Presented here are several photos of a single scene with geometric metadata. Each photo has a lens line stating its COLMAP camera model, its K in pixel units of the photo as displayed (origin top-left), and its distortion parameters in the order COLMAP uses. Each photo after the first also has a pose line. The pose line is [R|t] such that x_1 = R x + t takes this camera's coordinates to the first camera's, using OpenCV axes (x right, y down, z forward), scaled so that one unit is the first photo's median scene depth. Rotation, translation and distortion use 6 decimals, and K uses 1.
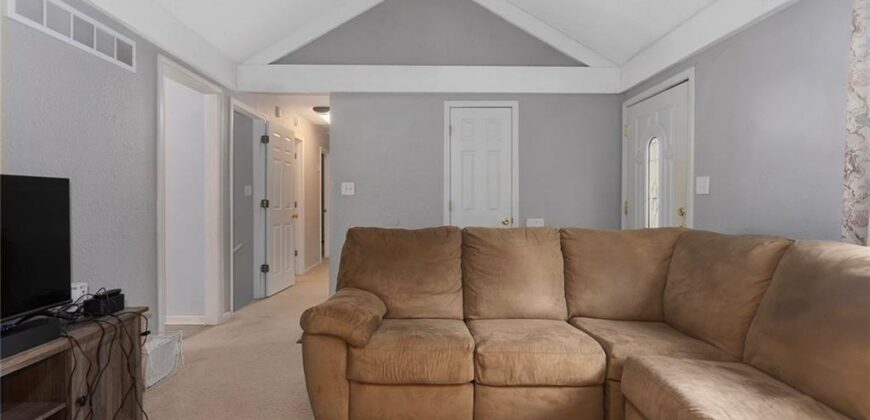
lens RADIAL K [[412.1, 0, 431.9], [0, 412.1, 205.9], [0, 0, 1]] dist [-0.000048, 0.001464]
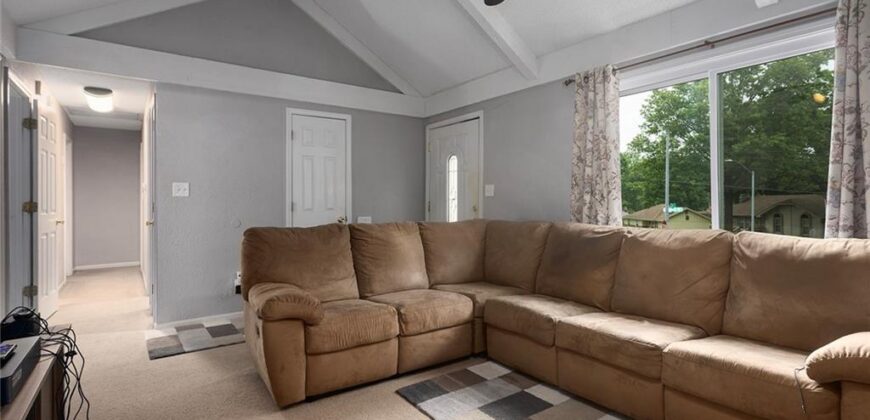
lens RADIAL K [[412.1, 0, 439.1], [0, 412.1, 206.8], [0, 0, 1]] dist [-0.000048, 0.001464]
pose [[0.817157, -0.011975, 0.576290, -0.435269], [0.011726, 0.999923, 0.004152, 0.000431], [-0.576295, 0.003365, 0.817235, -0.141225]]
